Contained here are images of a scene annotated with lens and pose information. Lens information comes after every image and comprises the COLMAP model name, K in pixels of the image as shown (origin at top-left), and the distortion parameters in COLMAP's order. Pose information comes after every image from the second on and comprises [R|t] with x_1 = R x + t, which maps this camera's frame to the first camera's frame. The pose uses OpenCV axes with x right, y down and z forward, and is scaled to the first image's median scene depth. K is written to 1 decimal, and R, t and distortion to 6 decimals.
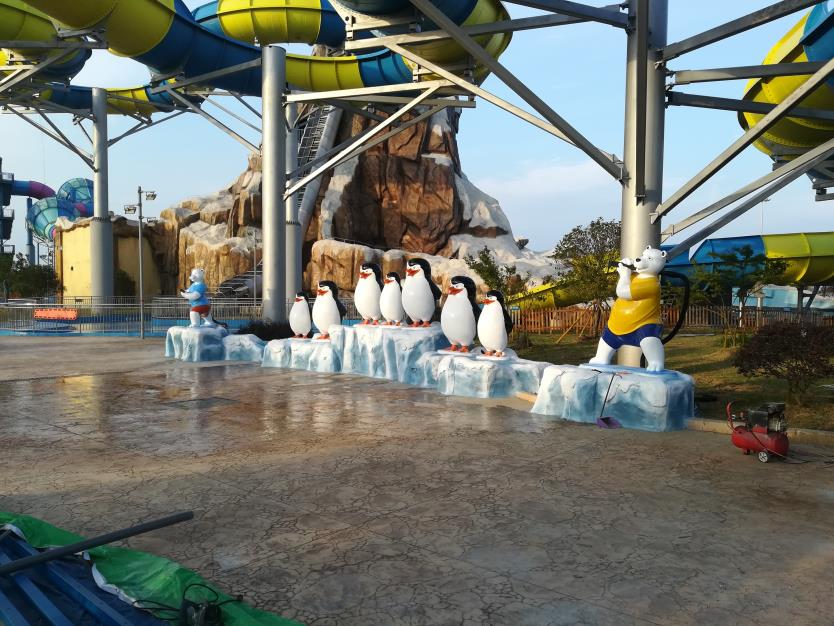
lens RADIAL K [[645.8, 0, 417.0], [0, 645.8, 313.0], [0, 0, 1]] dist [0.083244, -0.127638]
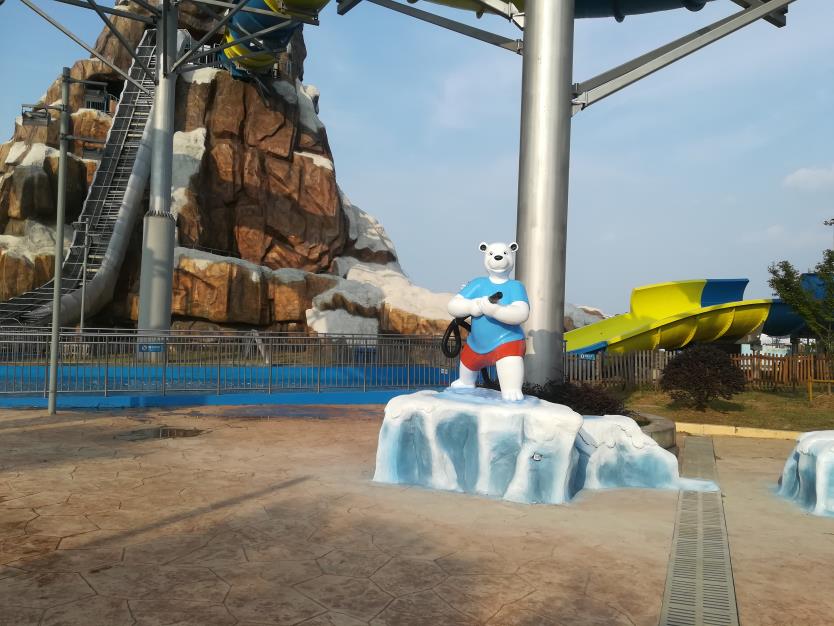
lens RADIAL K [[645.8, 0, 417.0], [0, 645.8, 313.0], [0, 0, 1]] dist [0.083244, -0.127638]
pose [[0.900502, 0.038964, 0.433103, -0.196830], [-0.011317, 0.997740, -0.066231, -0.000700], [-0.434705, 0.054740, 0.898908, 0.253036]]
